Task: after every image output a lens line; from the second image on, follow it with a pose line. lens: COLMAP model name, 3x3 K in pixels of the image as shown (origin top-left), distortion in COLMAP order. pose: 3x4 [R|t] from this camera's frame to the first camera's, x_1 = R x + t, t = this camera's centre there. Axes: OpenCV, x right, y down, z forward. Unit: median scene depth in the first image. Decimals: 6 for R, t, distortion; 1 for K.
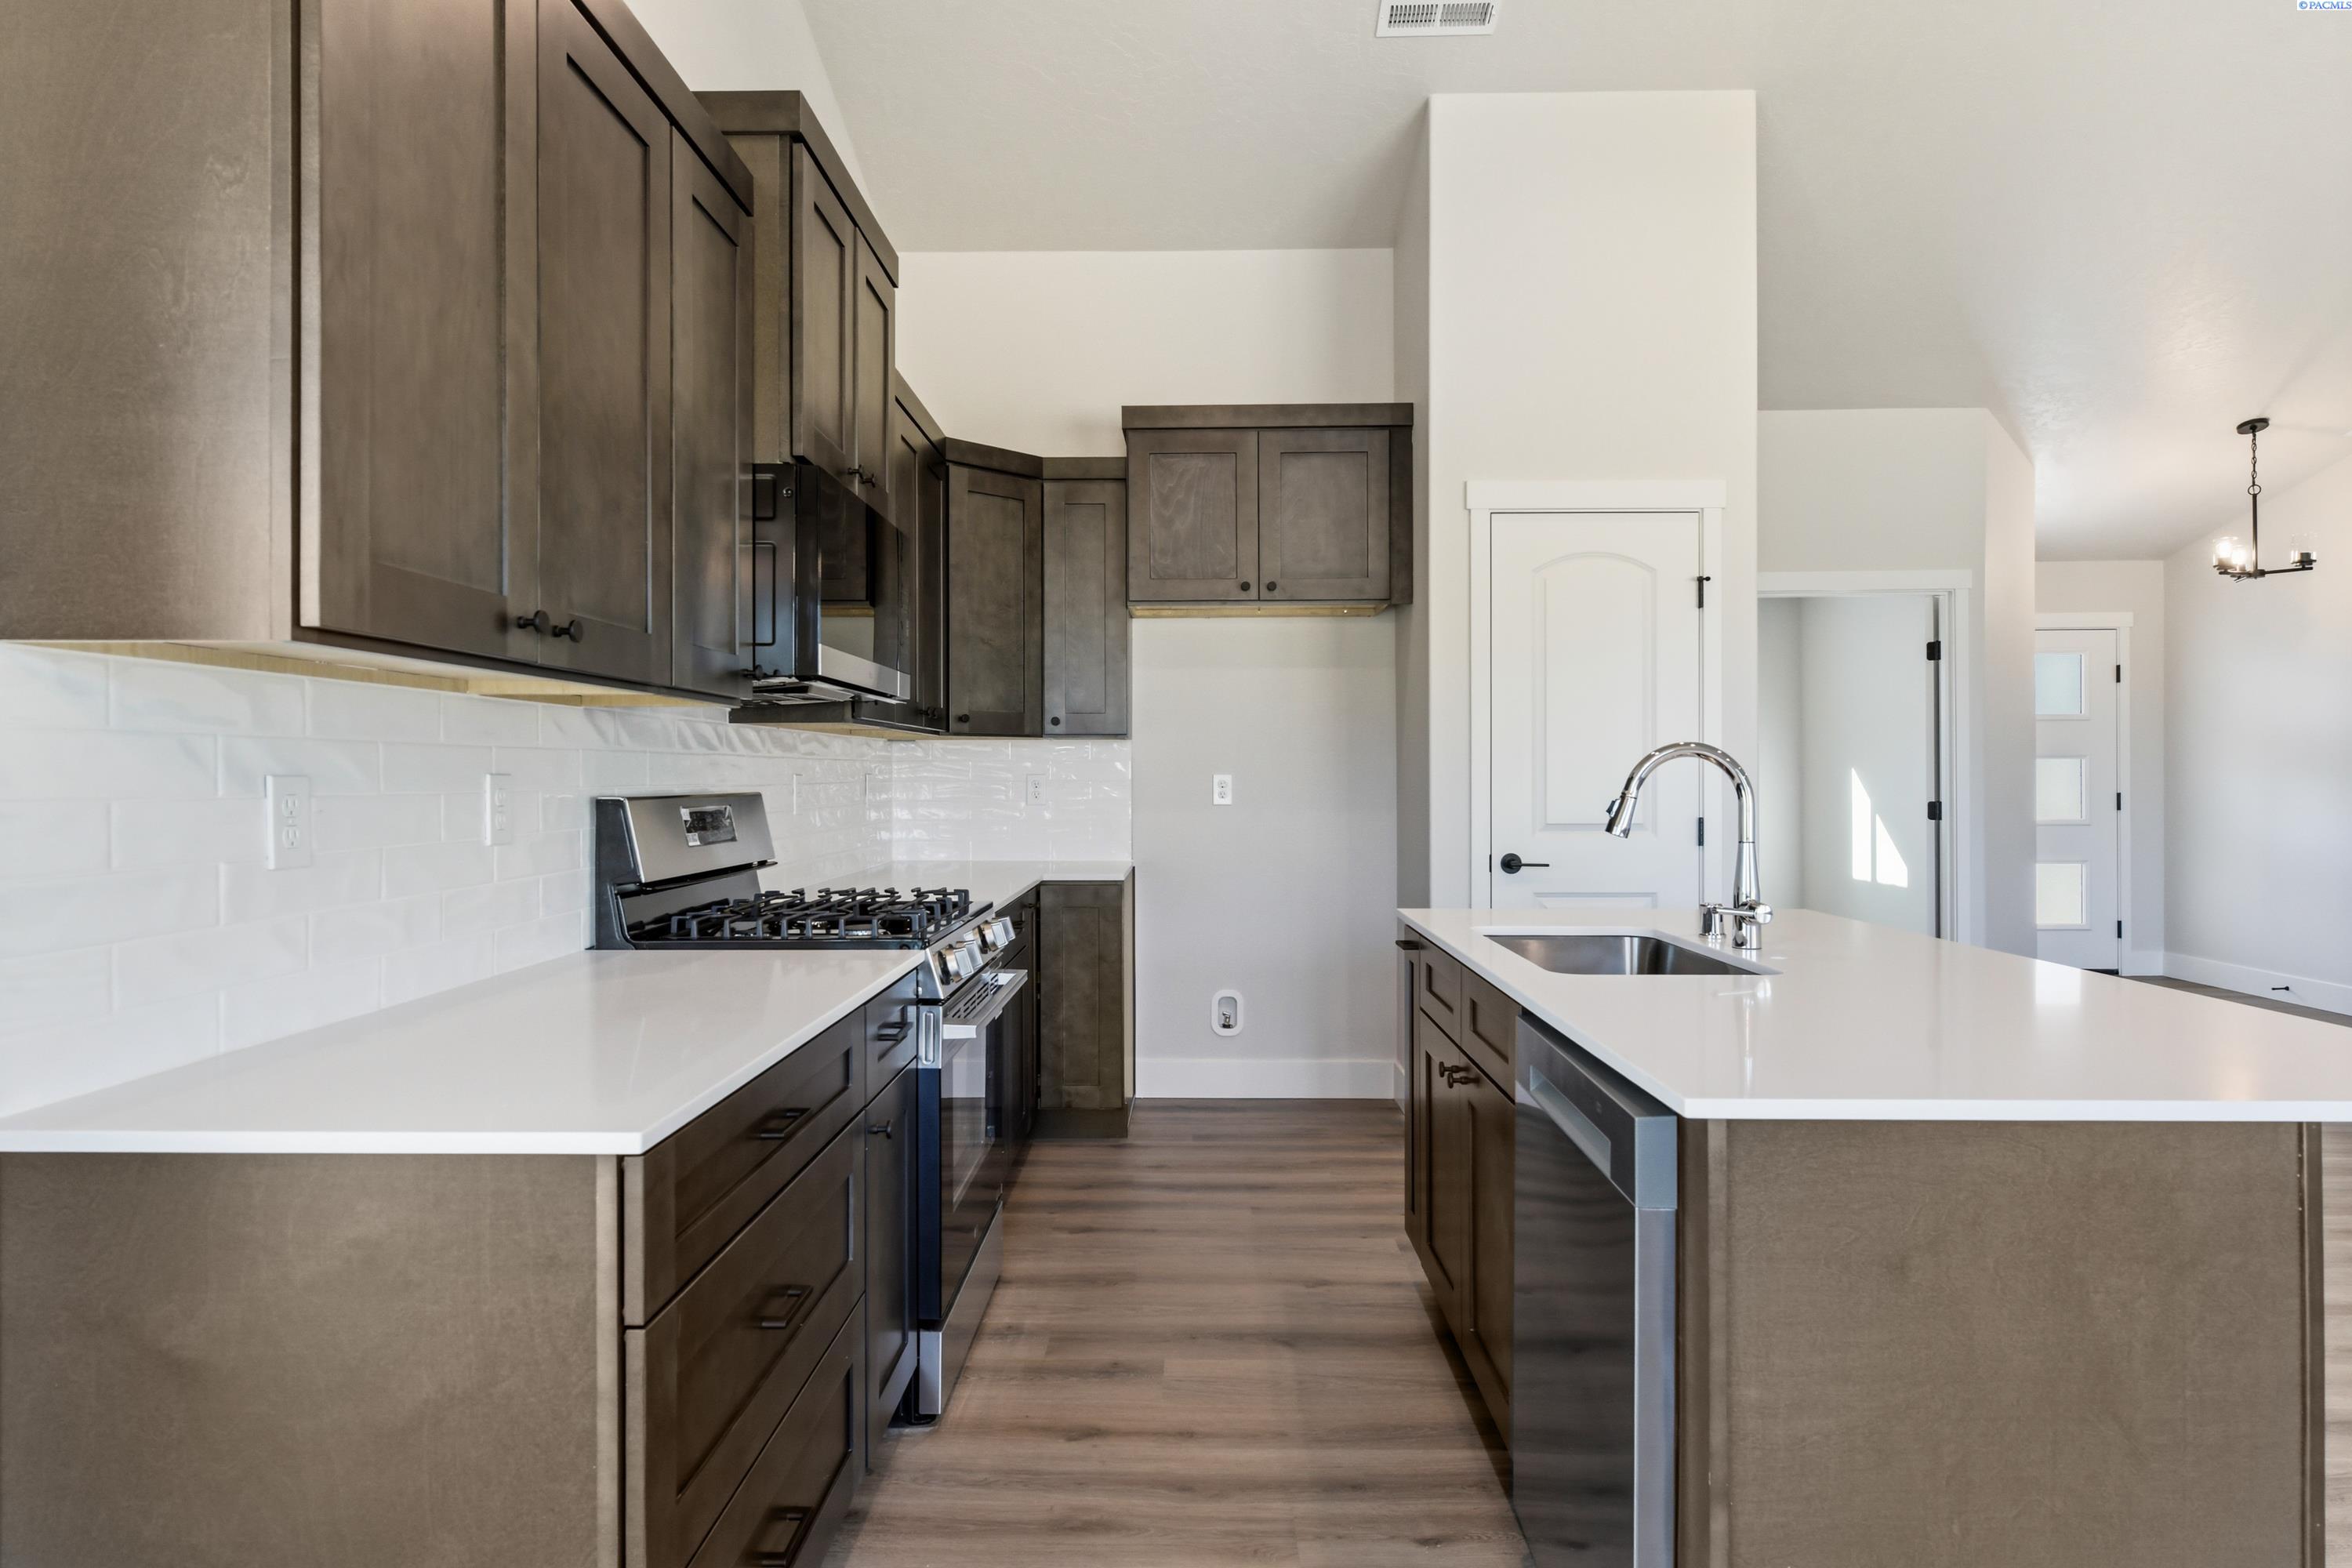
lens RADIAL K [[1322.3, 0, 1171.0], [0, 1322.3, 776.8], [0, 0, 1]] dist [0.001754, 0.000671]
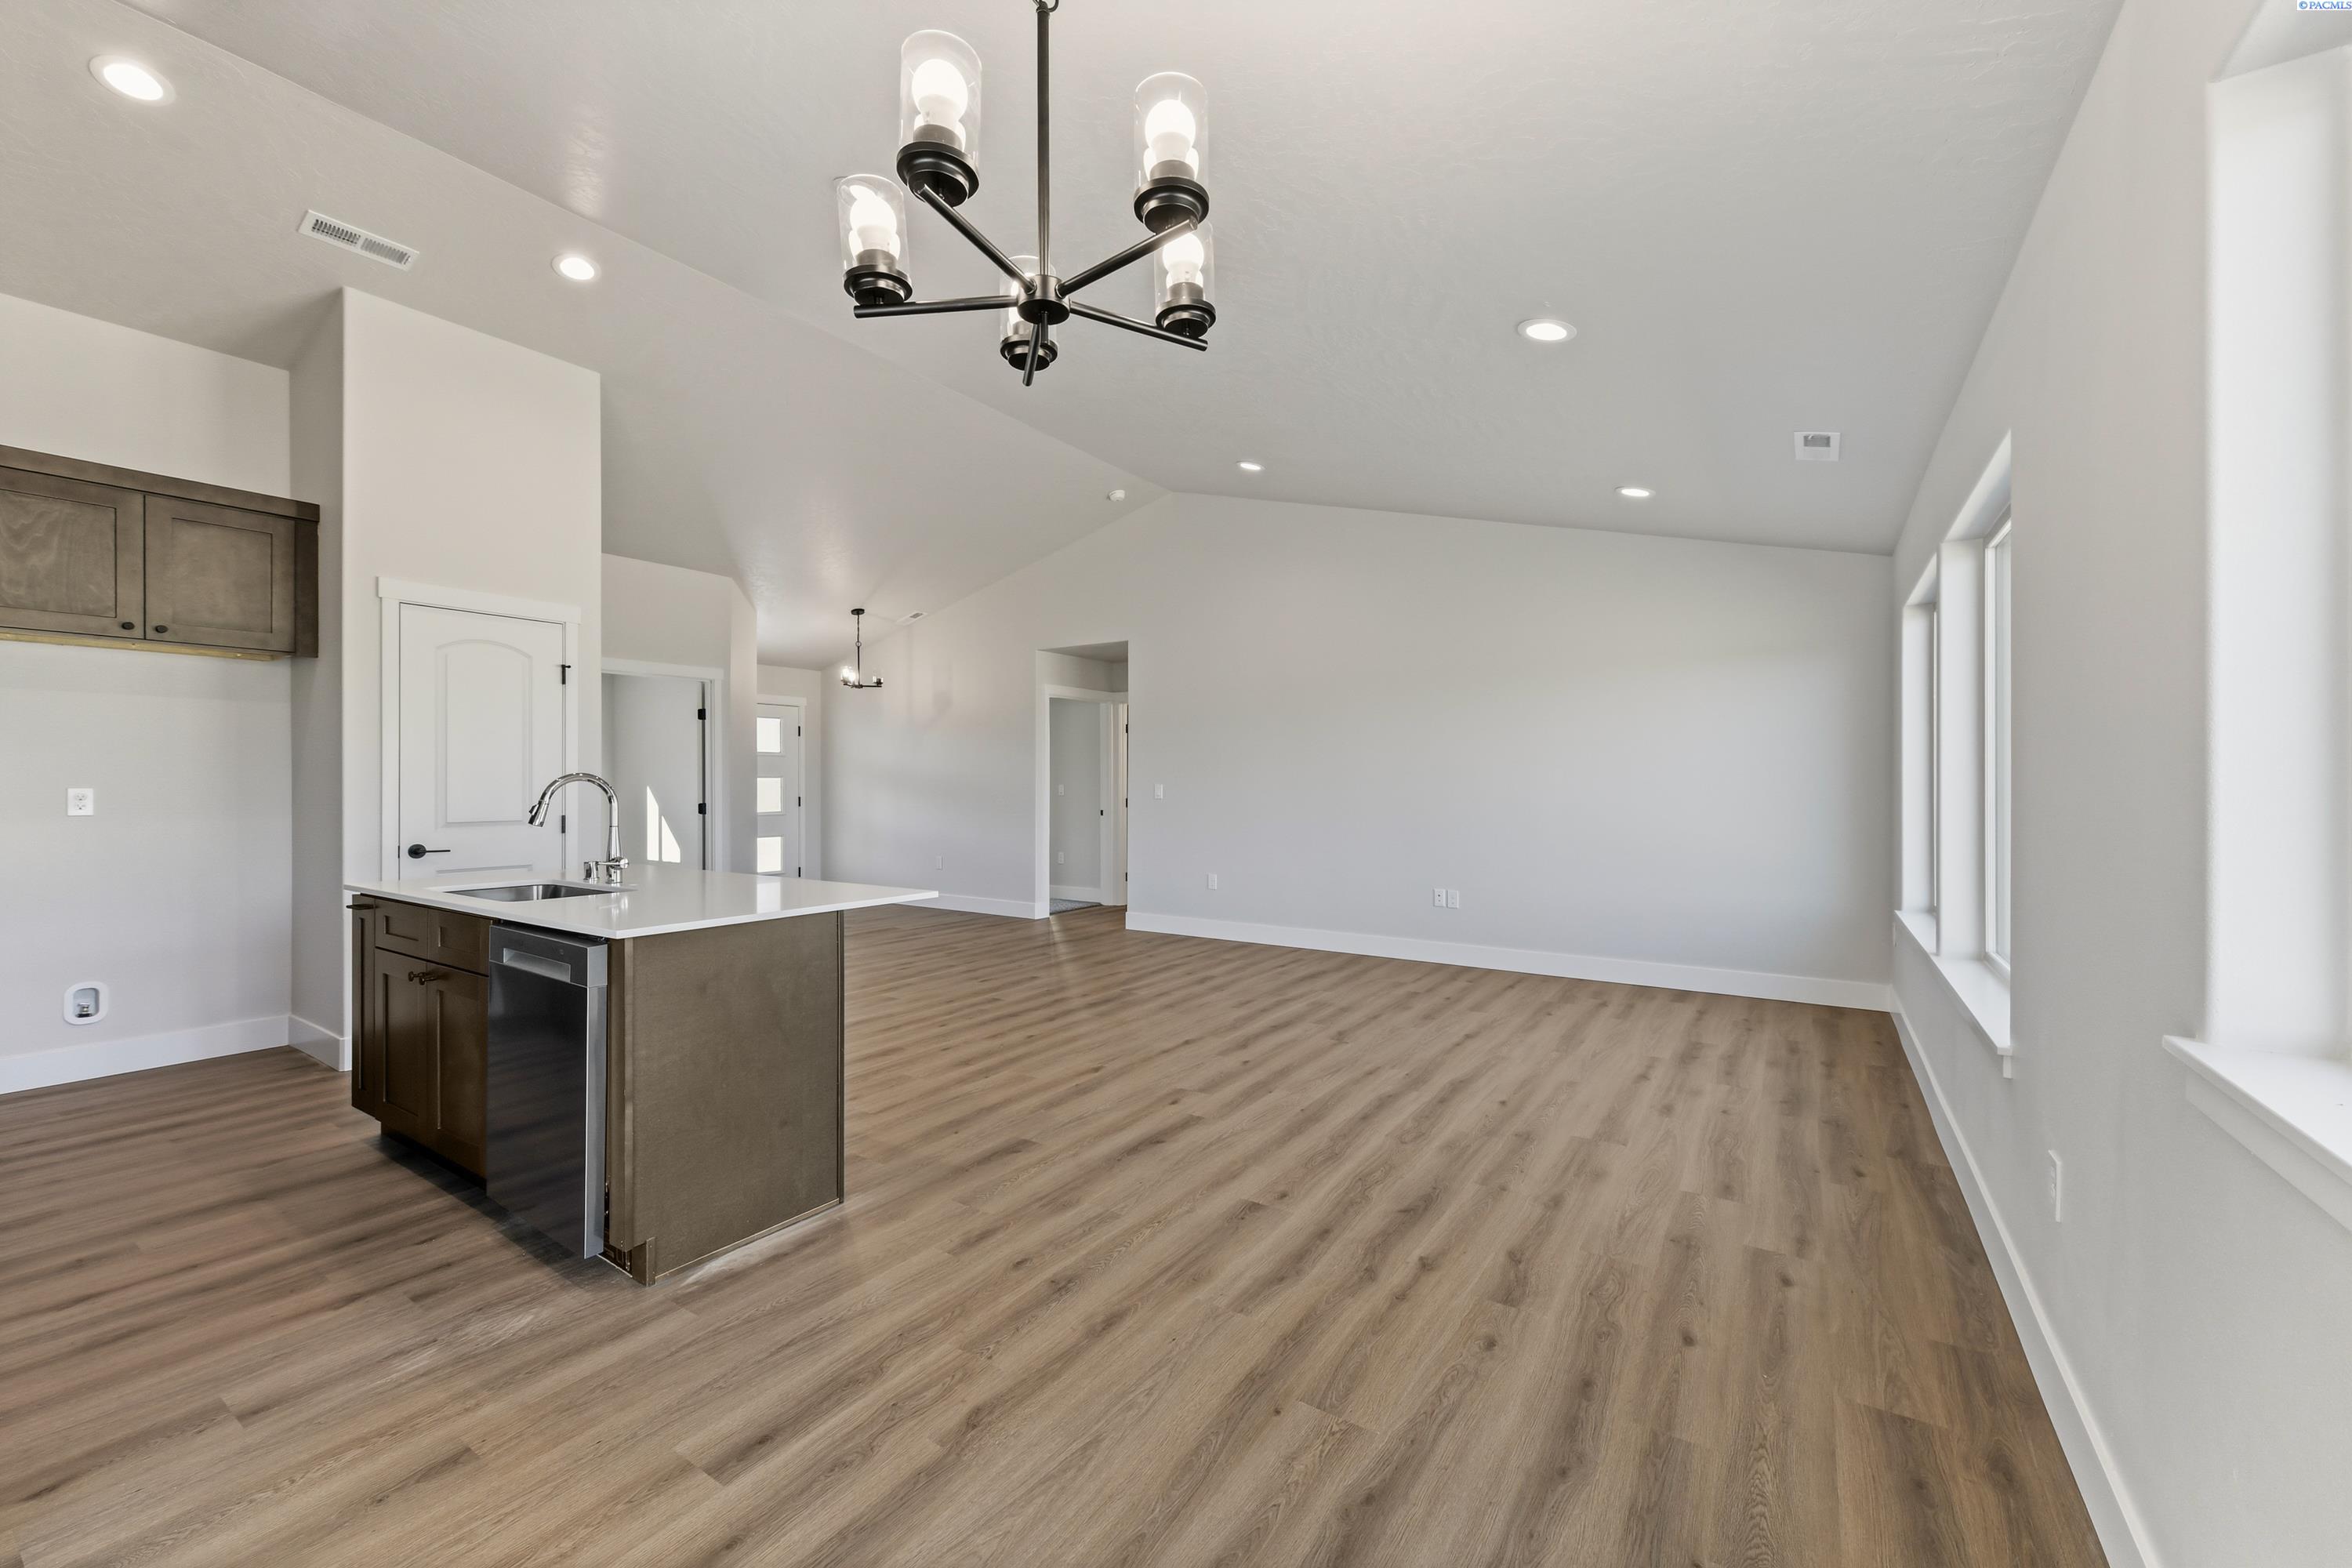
lens RADIAL K [[932.6, 0, 1173.2], [0, 932.6, 786.7], [0, 0, 1]] dist [0.007805, -0.001982]
pose [[0.543351, 0.000938, 0.839505, -0.137364], [-0.001478, 0.999999, -0.000160, -0.004616], [-0.839504, -0.001154, 0.543352, -0.215621]]
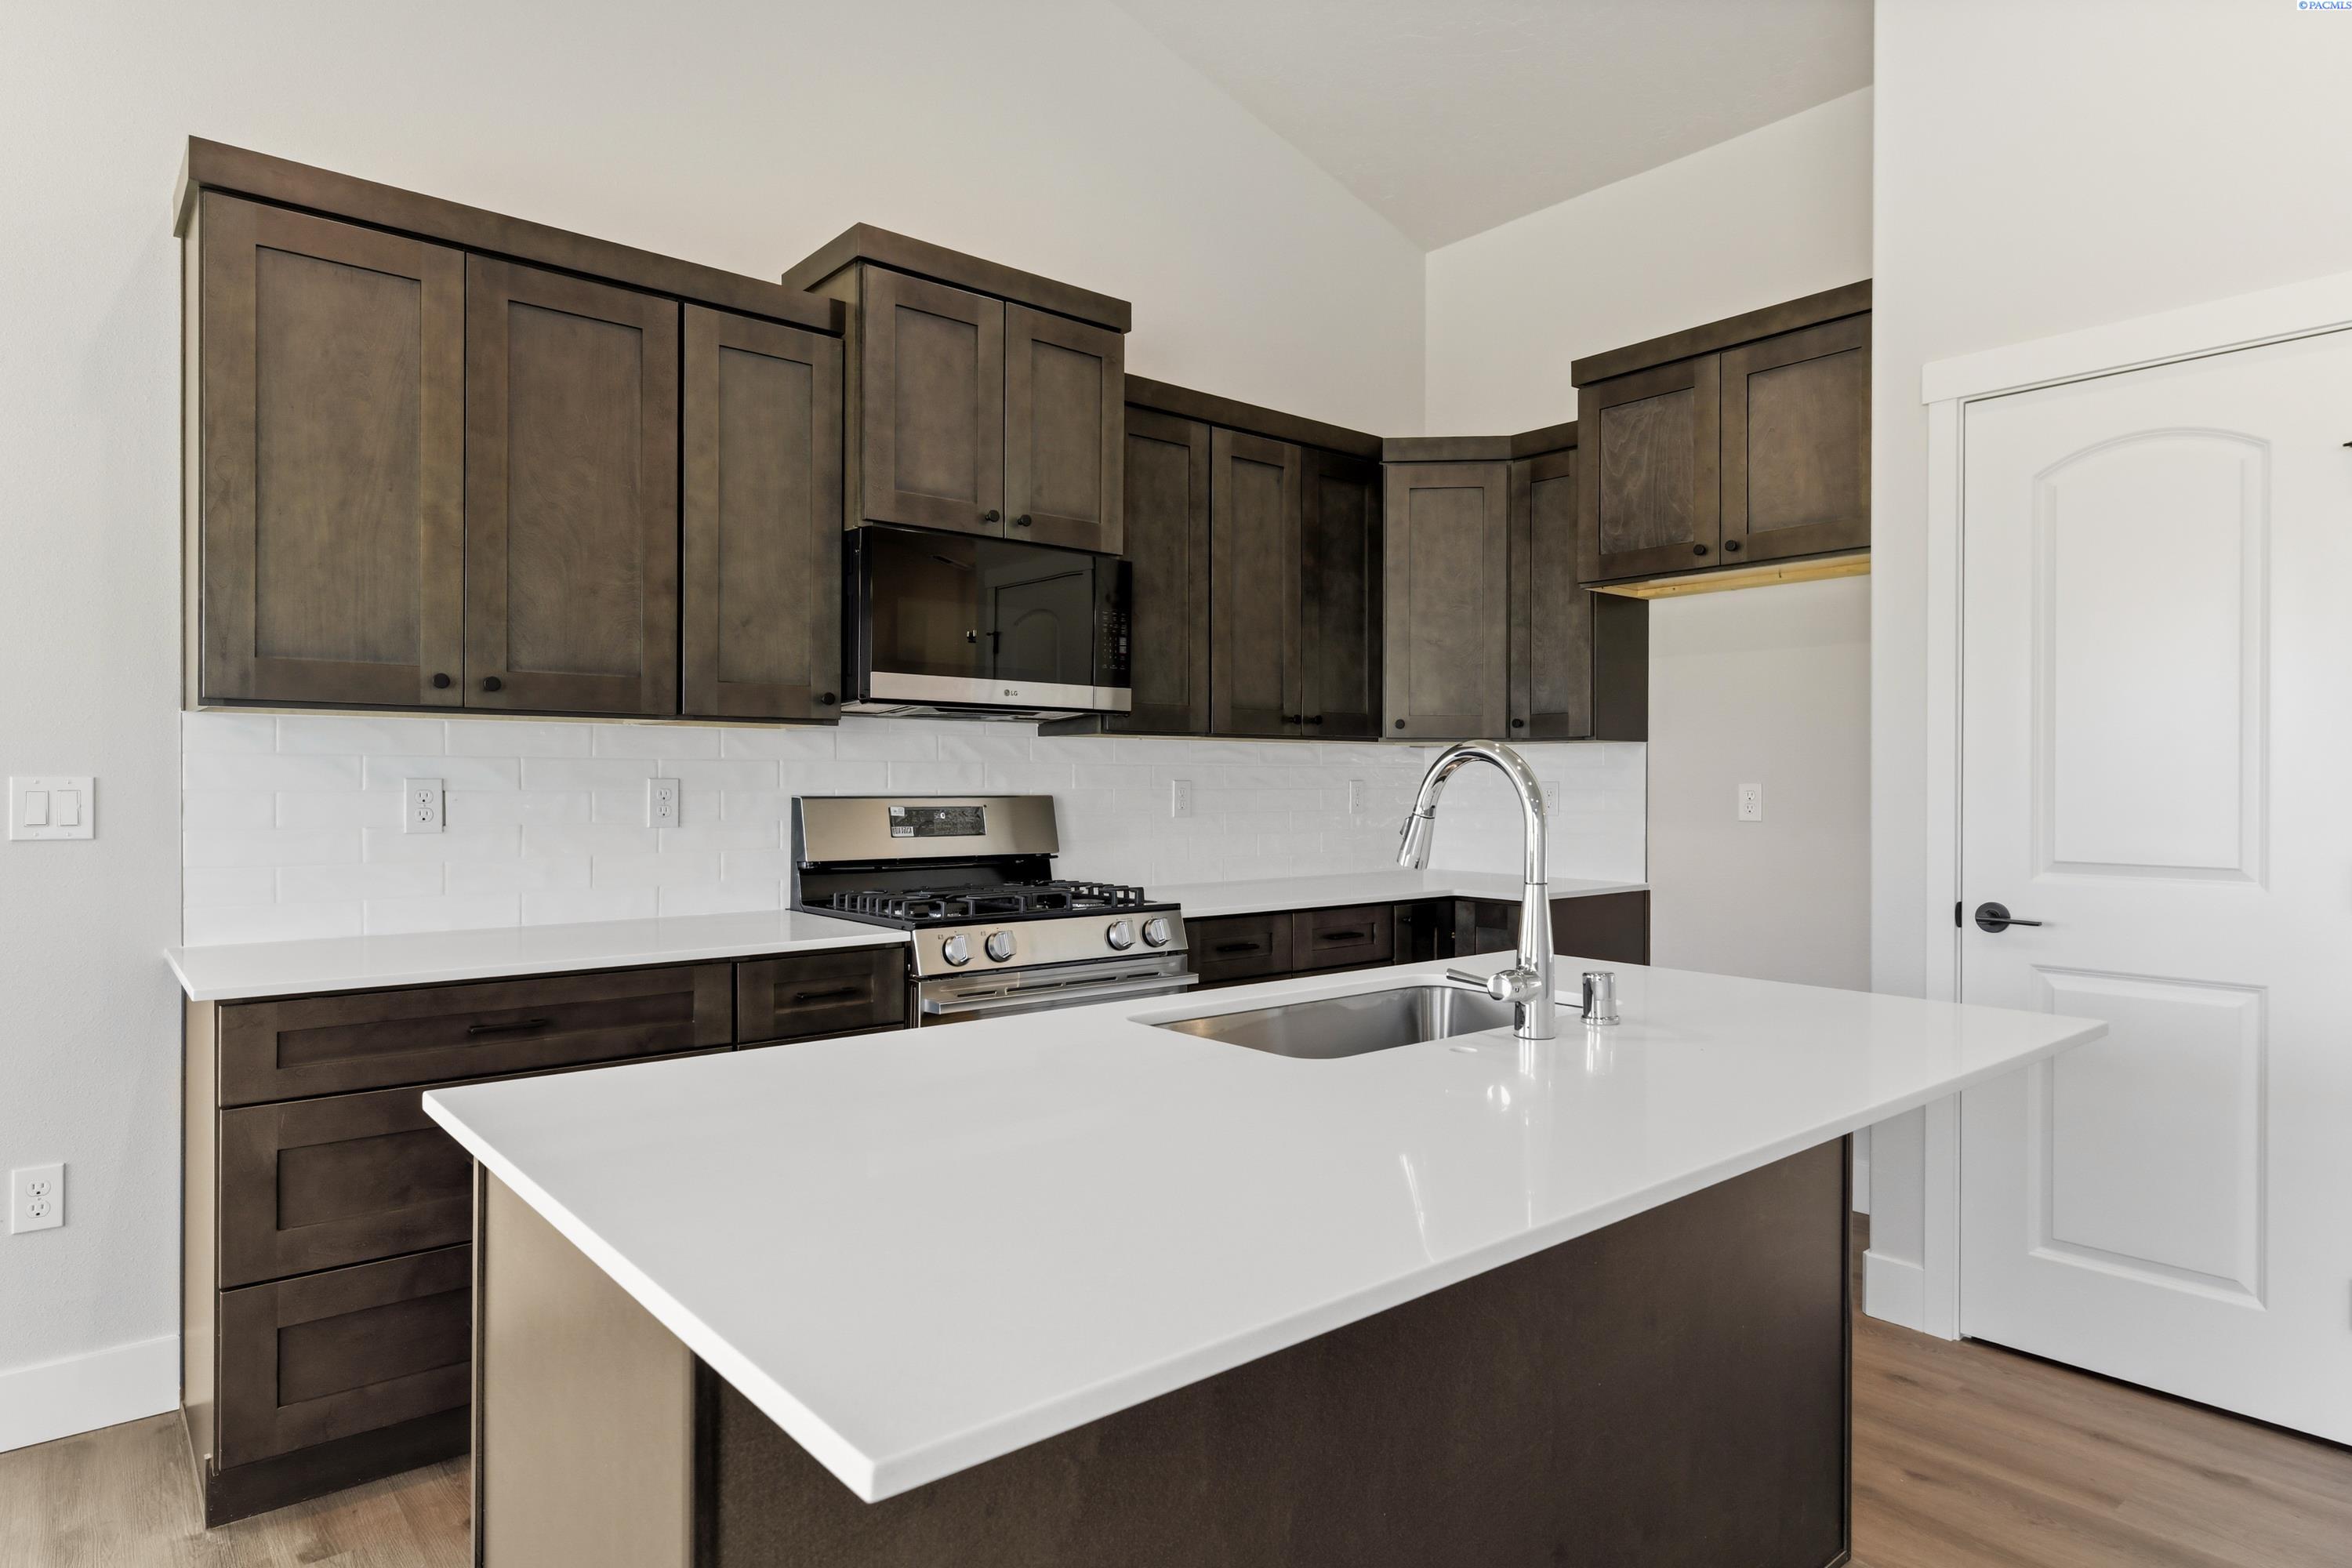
lens RADIAL K [[1322.3, 0, 1175.4], [0, 1322.3, 790.6], [0, 0, 1]] dist [0.001754, 0.000671]
pose [[0.656902, 0.010763, -0.753899, 0.460493], [-0.005927, 0.999941, 0.009112, -0.002484], [0.753952, -0.001517, 0.656927, 0.227129]]
